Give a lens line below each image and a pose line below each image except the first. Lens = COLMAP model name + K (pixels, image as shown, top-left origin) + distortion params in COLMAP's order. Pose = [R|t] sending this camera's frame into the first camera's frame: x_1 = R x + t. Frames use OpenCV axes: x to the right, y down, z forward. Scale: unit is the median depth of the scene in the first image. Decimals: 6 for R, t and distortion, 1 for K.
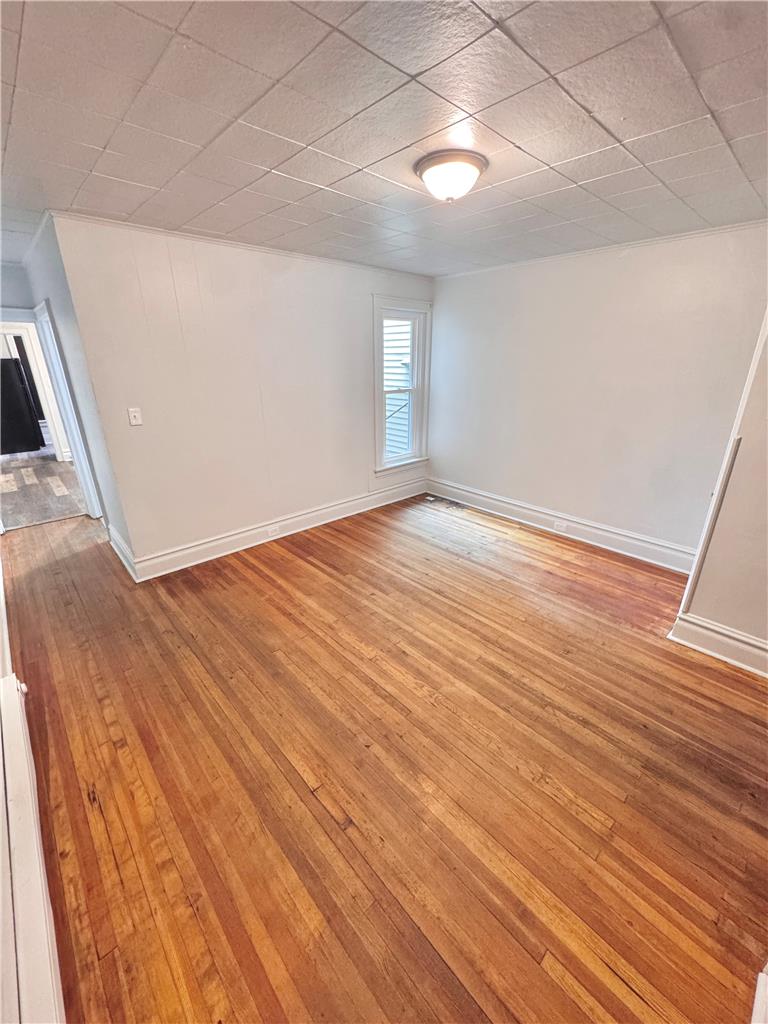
lens RADIAL K [[407.9, 0, 385.0], [0, 407.9, 510.8], [0, 0, 1]] dist [-0.000776, -0.000160]
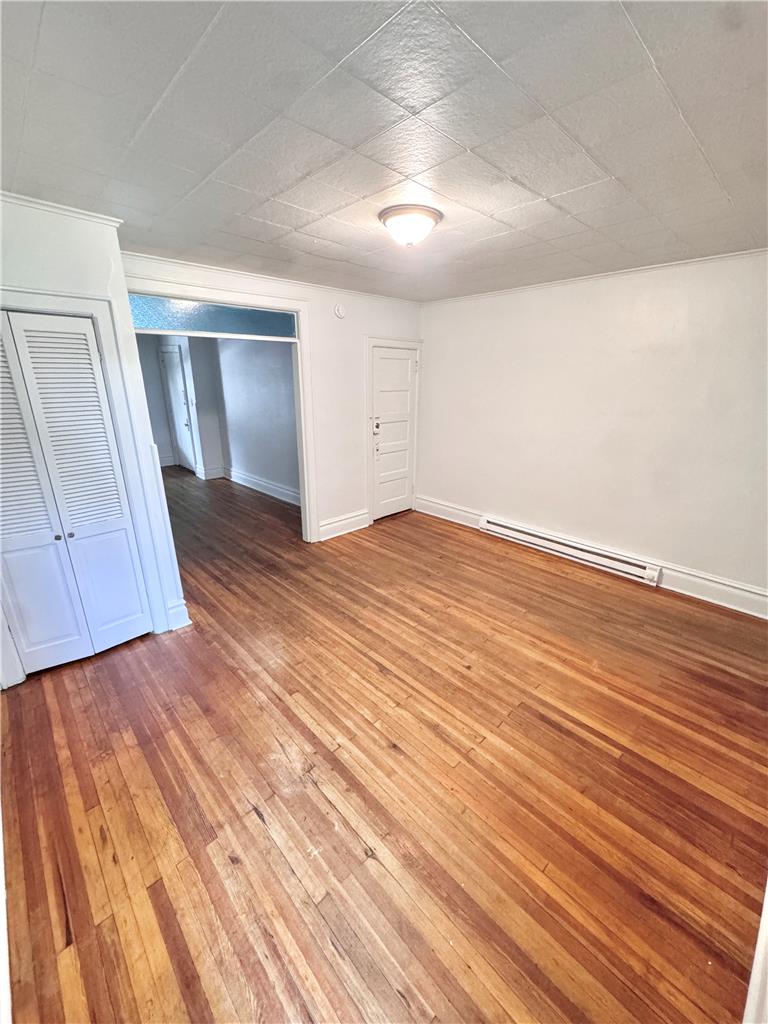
lens RADIAL K [[407.9, 0, 385.6], [0, 407.9, 511.3], [0, 0, 1]] dist [-0.000776, -0.000160]
pose [[-0.999932, -0.002649, -0.011343, 0.142571], [-0.009224, 0.774799, 0.632140, -0.541740], [0.007114, 0.632202, -0.774771, 1.415178]]
